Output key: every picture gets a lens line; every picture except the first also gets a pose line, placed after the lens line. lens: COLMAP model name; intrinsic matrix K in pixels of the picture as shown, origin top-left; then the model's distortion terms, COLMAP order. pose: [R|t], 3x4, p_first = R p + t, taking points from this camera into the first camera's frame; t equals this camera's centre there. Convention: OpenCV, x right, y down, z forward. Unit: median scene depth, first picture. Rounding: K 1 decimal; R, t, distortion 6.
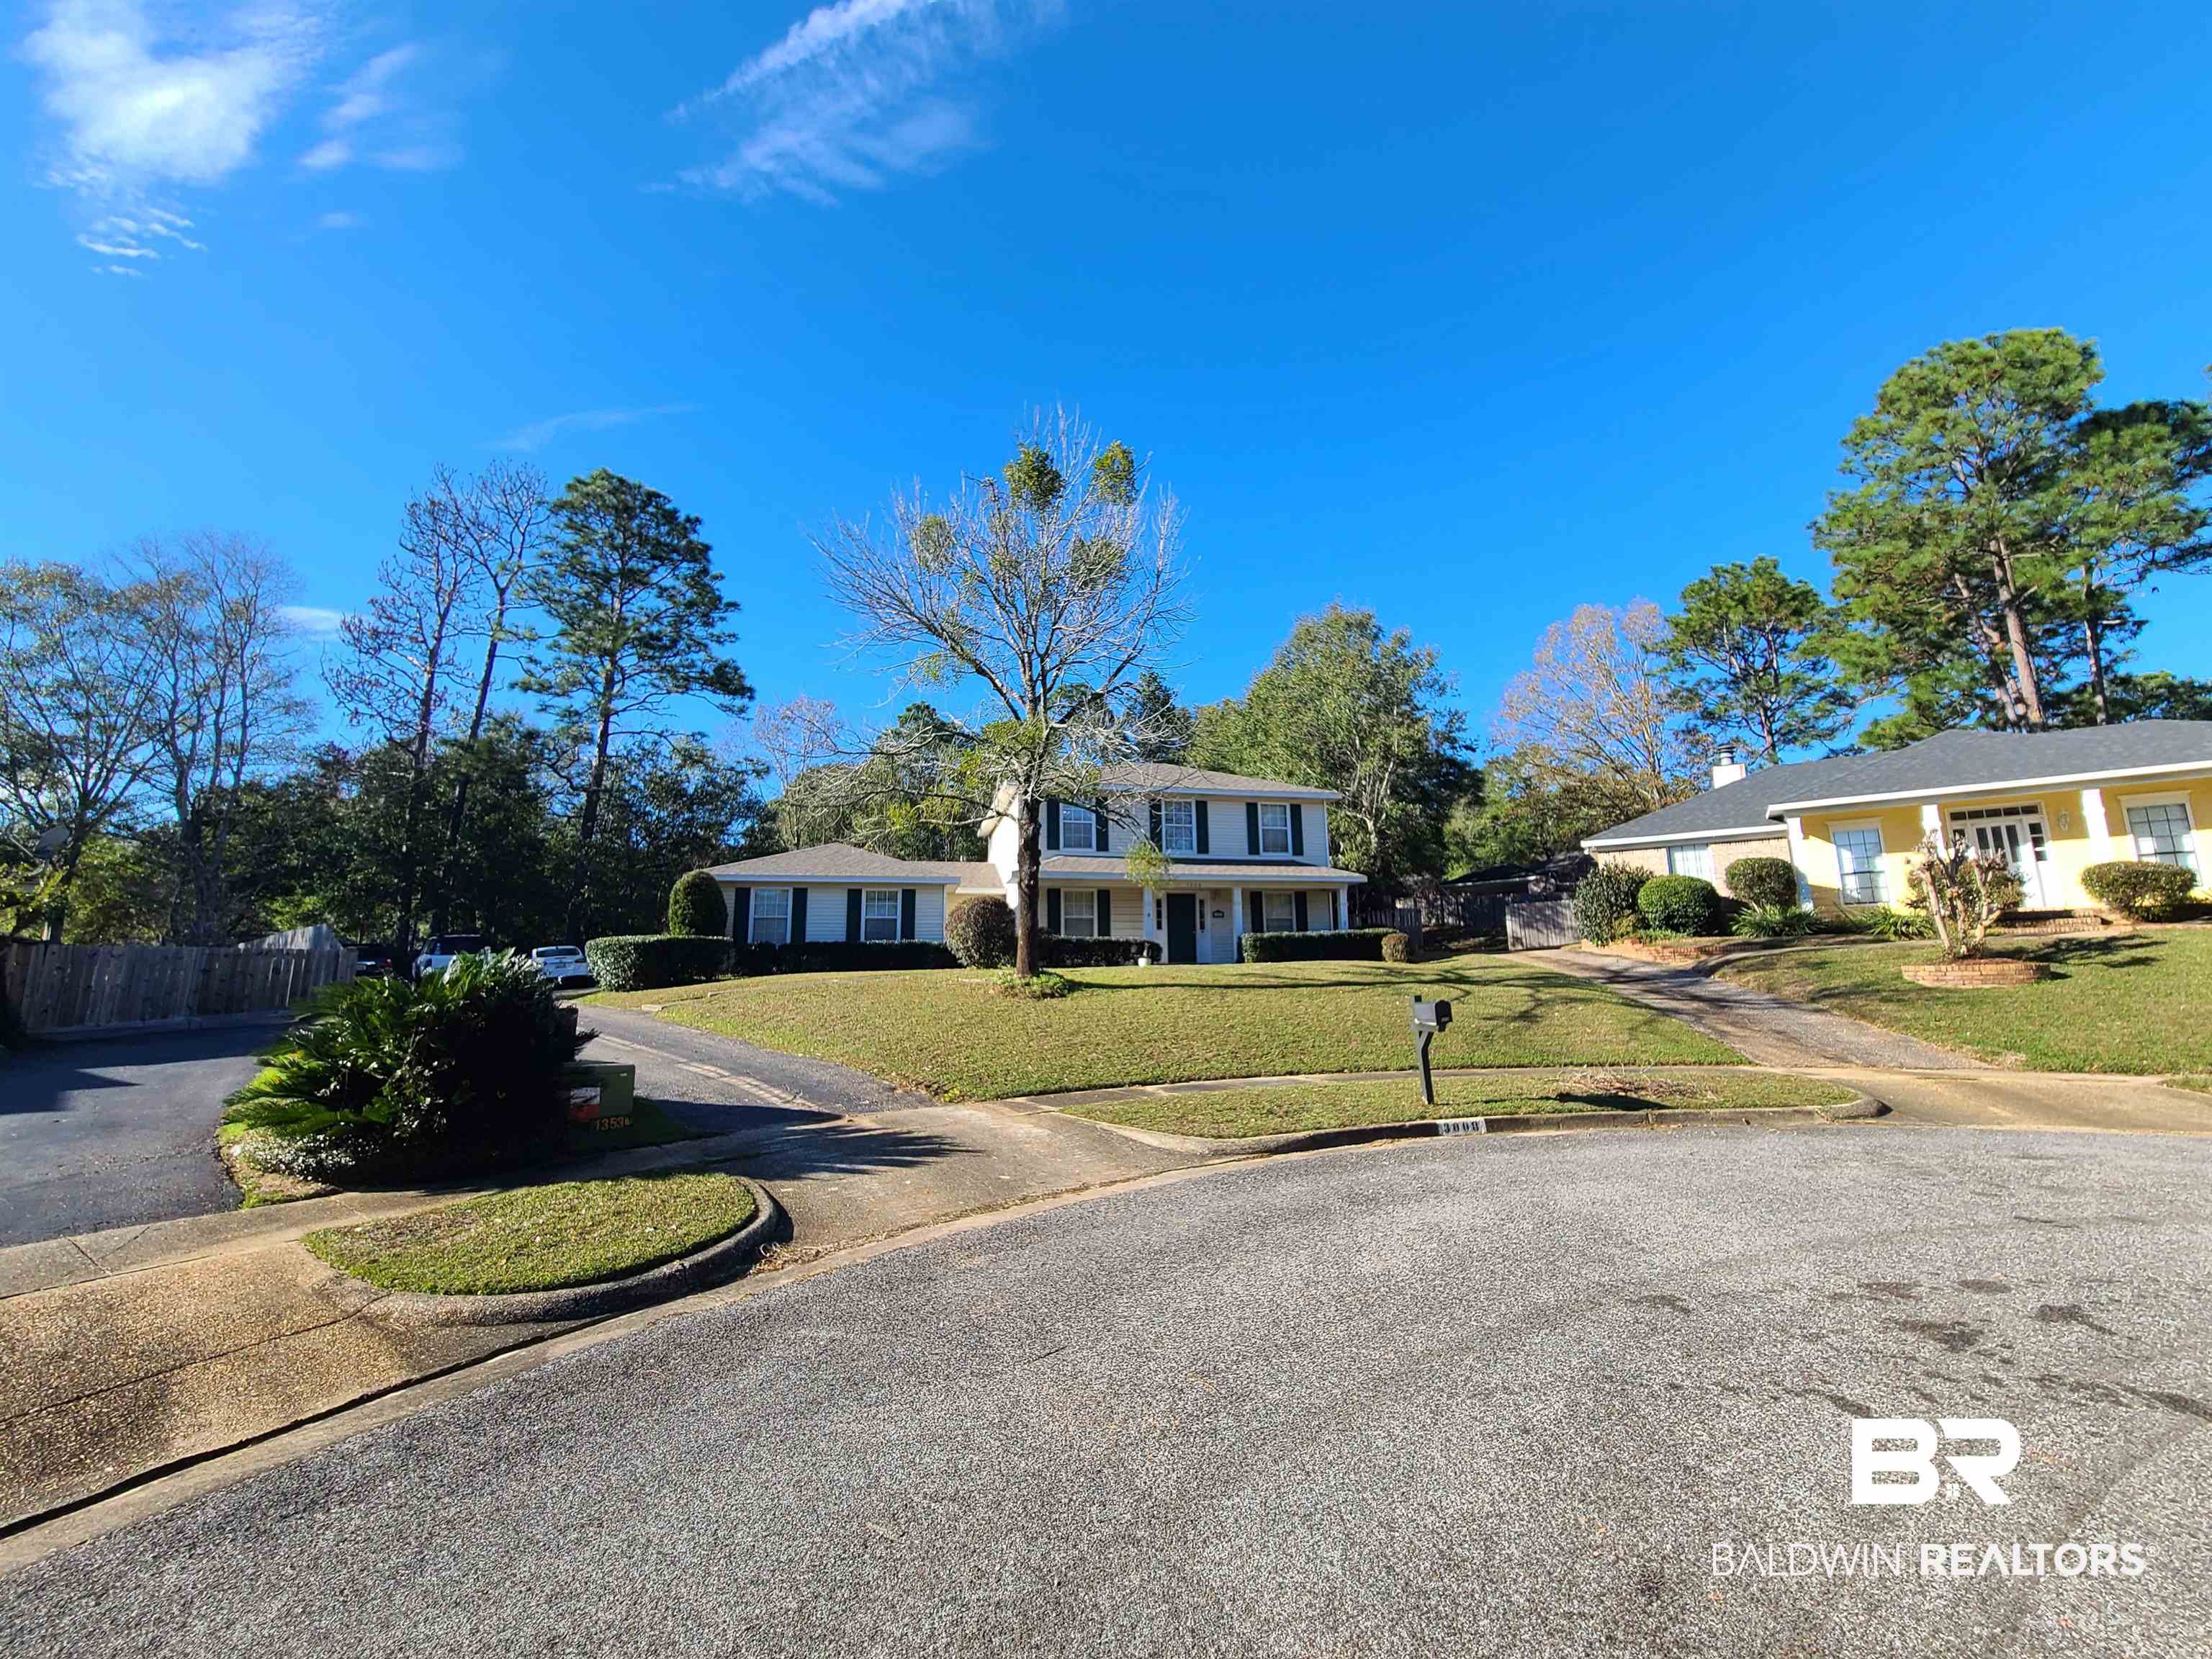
lens RADIAL K [[888.6, 0, 1106.0], [0, 888.6, 829.5], [0, 0, 1]] dist [-0.008123, 0.000145]
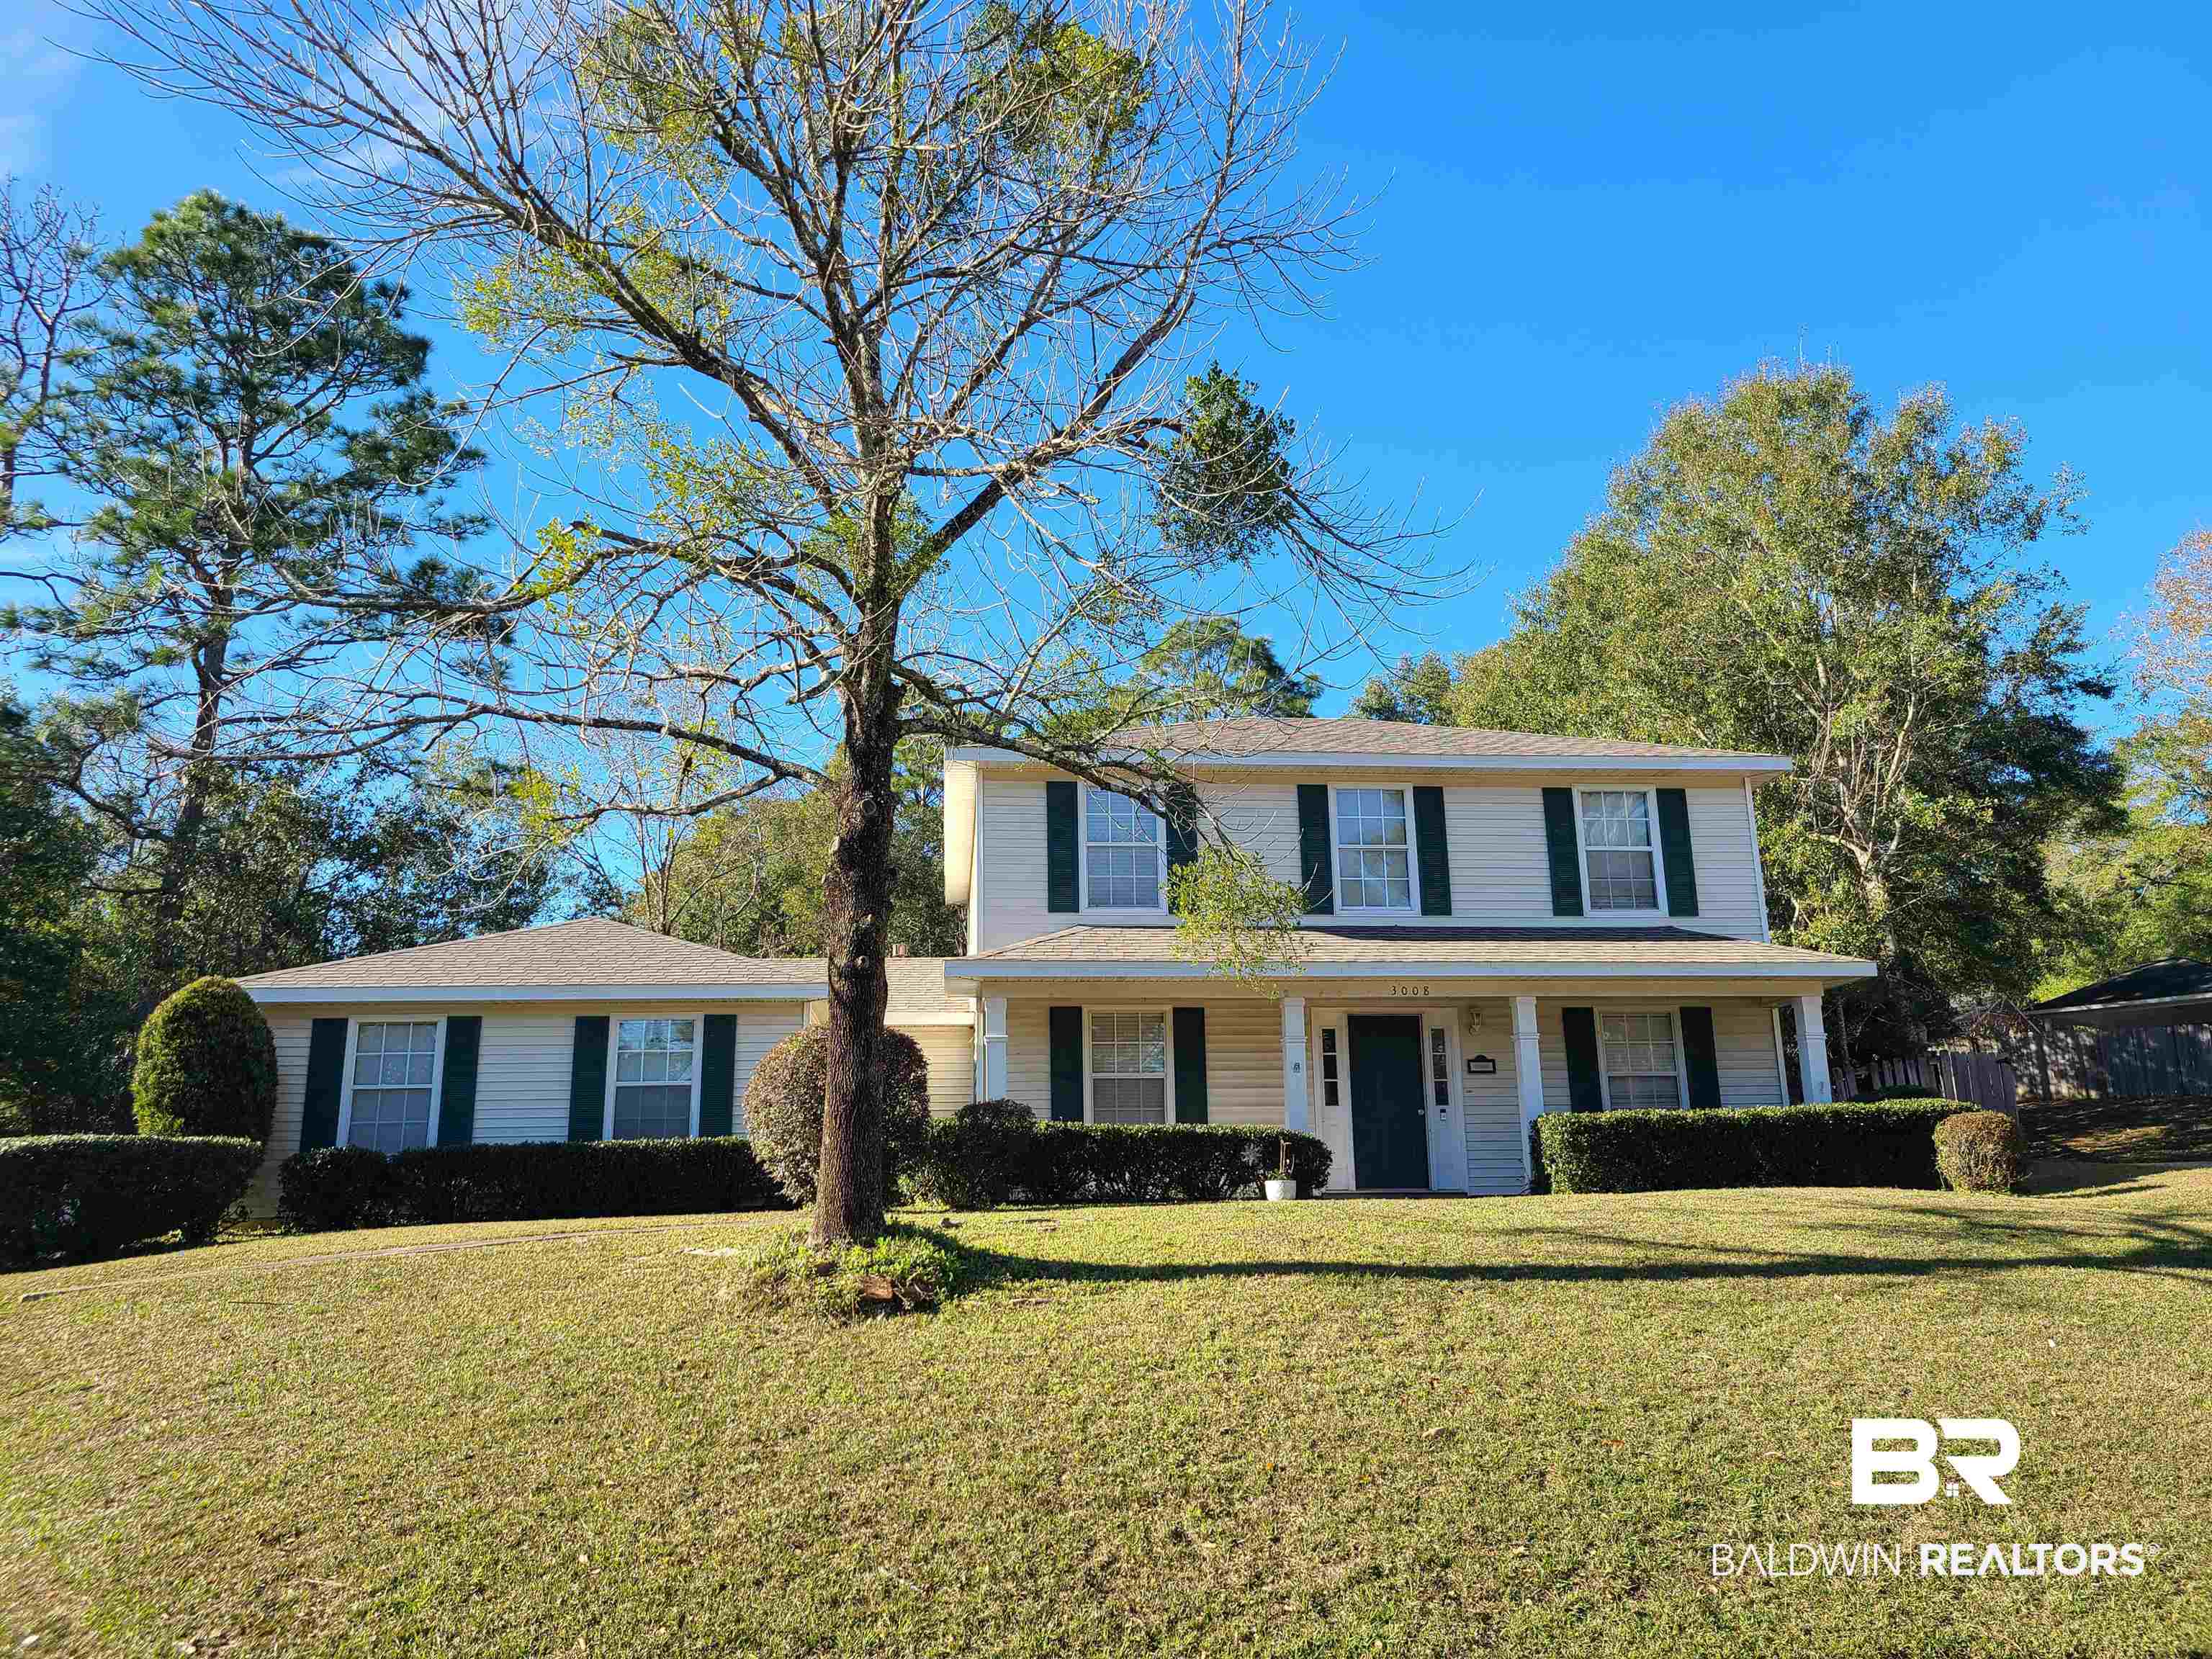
lens RADIAL K [[1618.5, 0, 1097.4], [0, 1618.5, 820.8], [0, 0, 1]] dist [0.057327, -0.029645]
pose [[0.989909, -0.035365, -0.137218, 0.059941], [0.025912, 0.997205, -0.070075, 0.032617], [0.139312, 0.065812, 0.988059, 0.248160]]
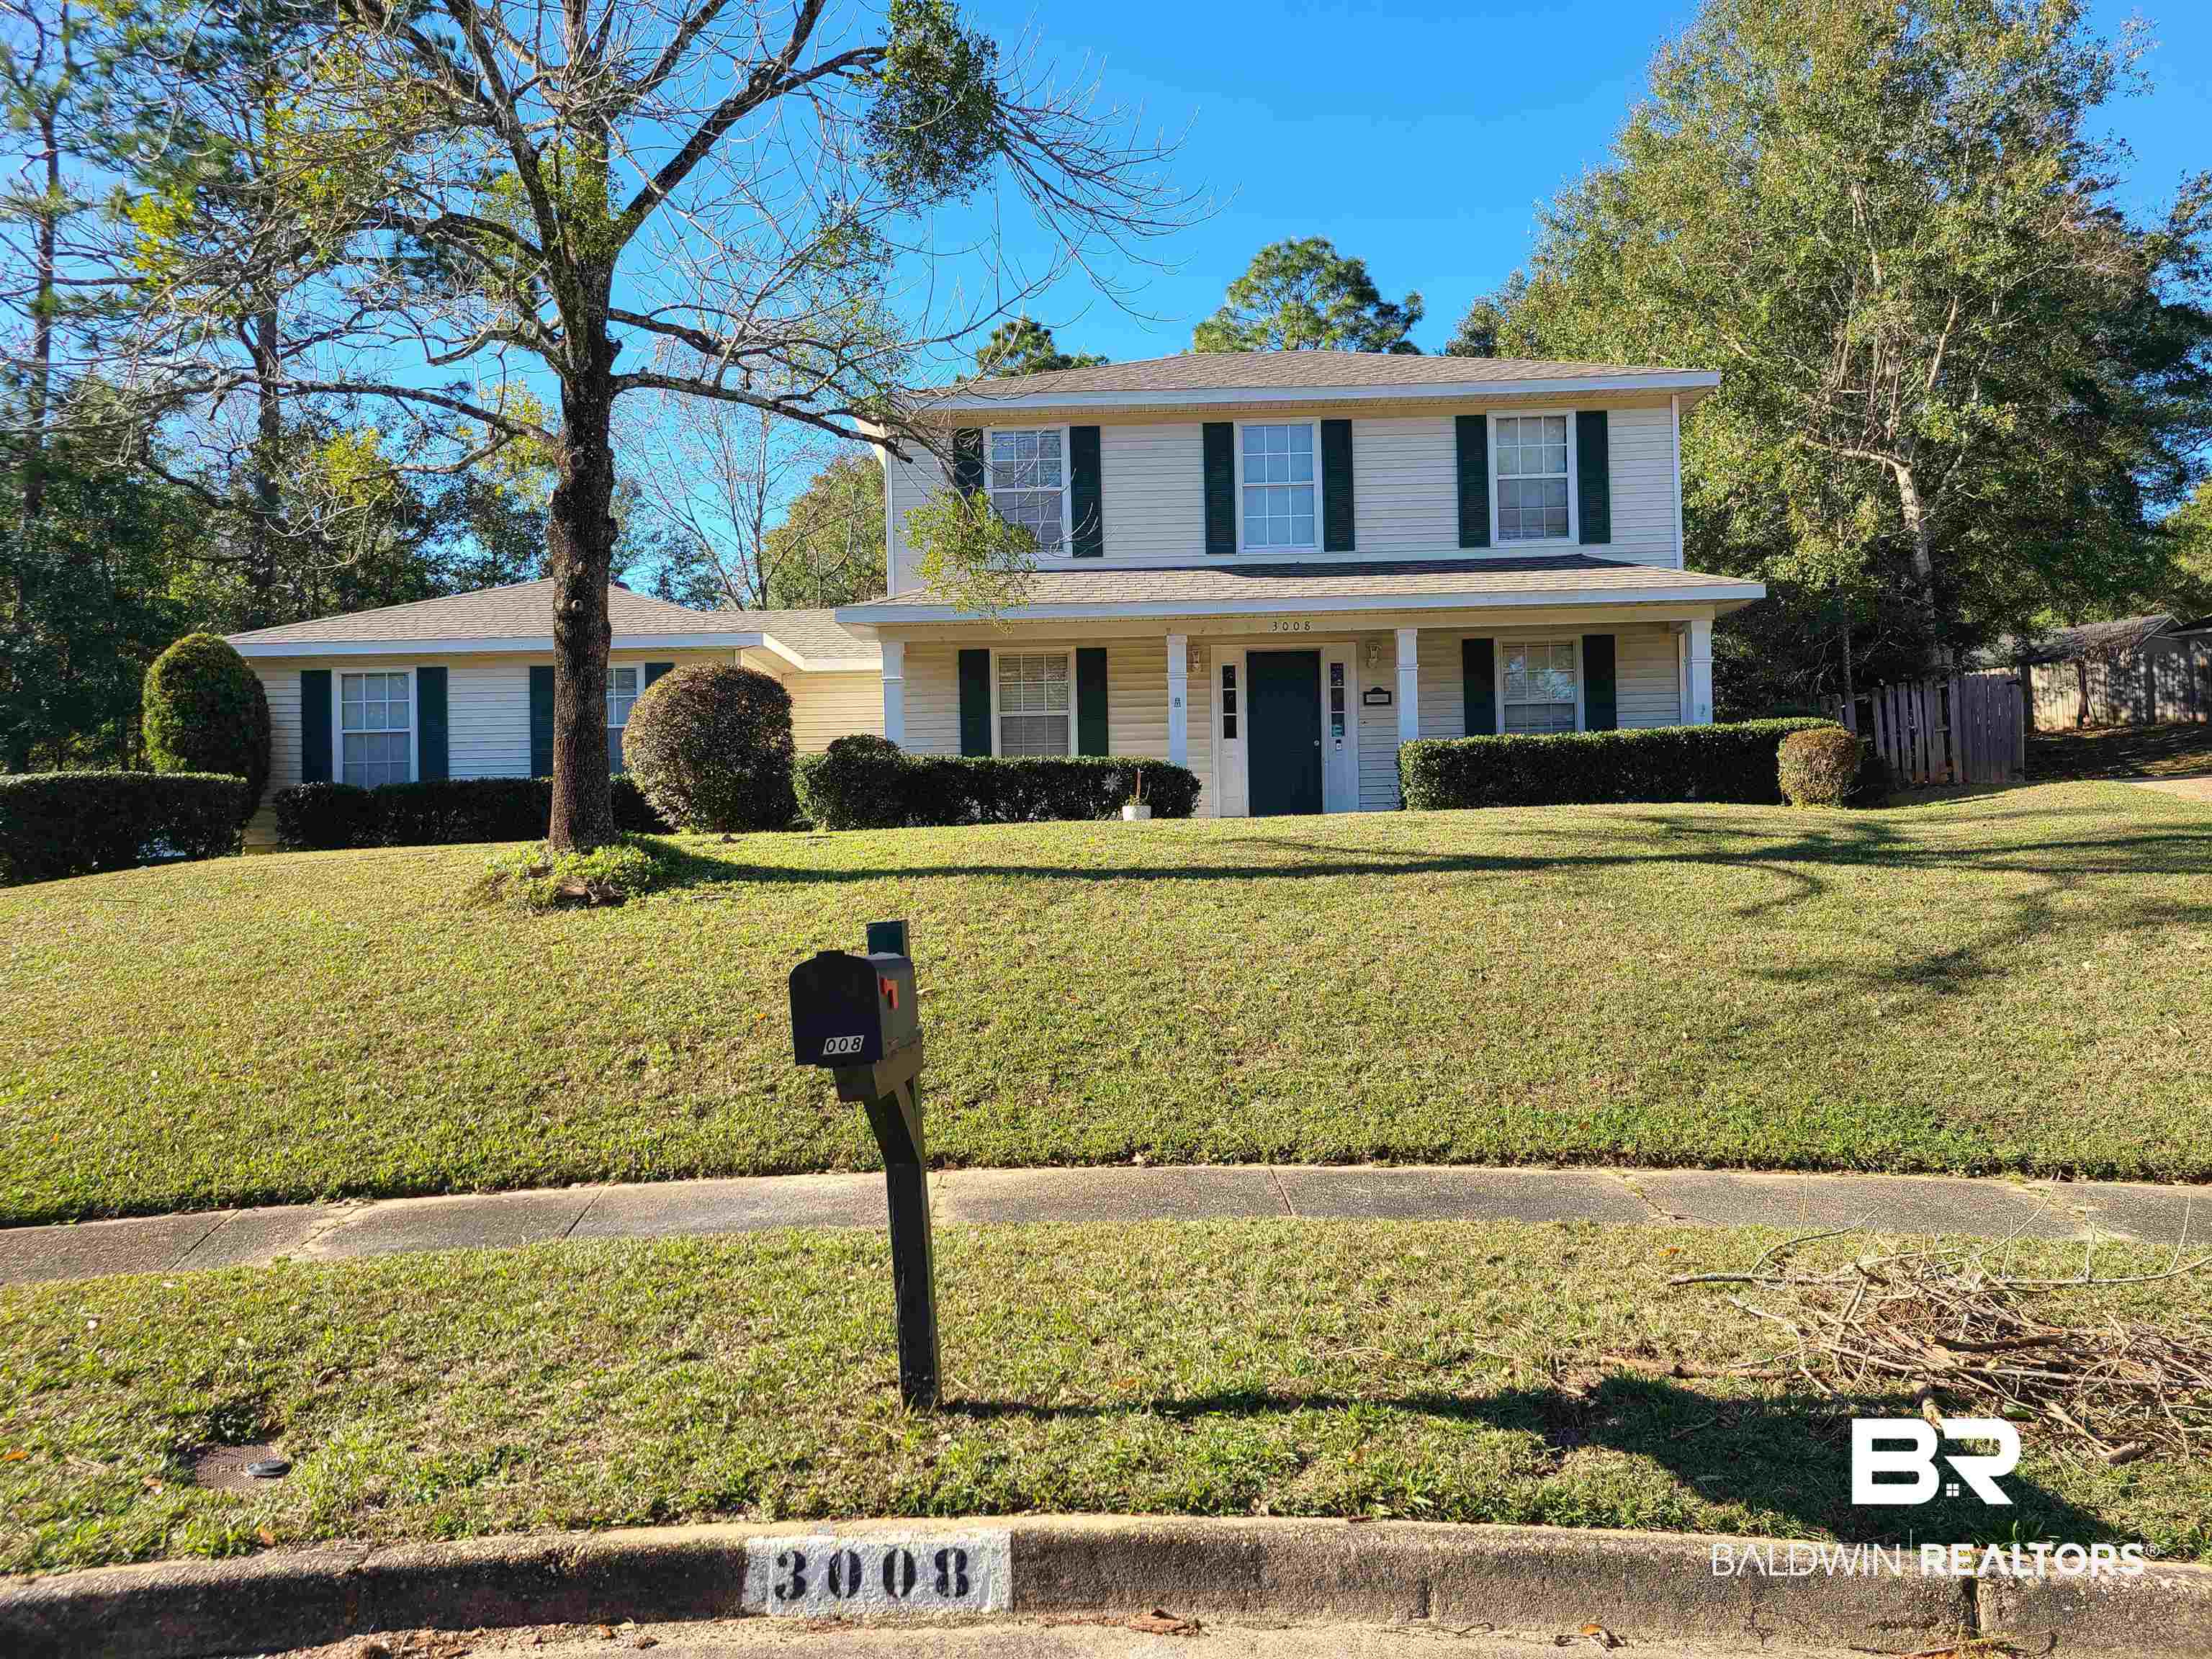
lens RADIAL K [[1618.5, 0, 1097.4], [0, 1618.5, 820.8], [0, 0, 1]] dist [0.057327, -0.029645]
pose [[0.966662, -0.013886, -0.255678, 0.193870], [0.050928, 0.989005, 0.138833, 0.041346], [0.250939, -0.147226, 0.956742, 0.241035]]
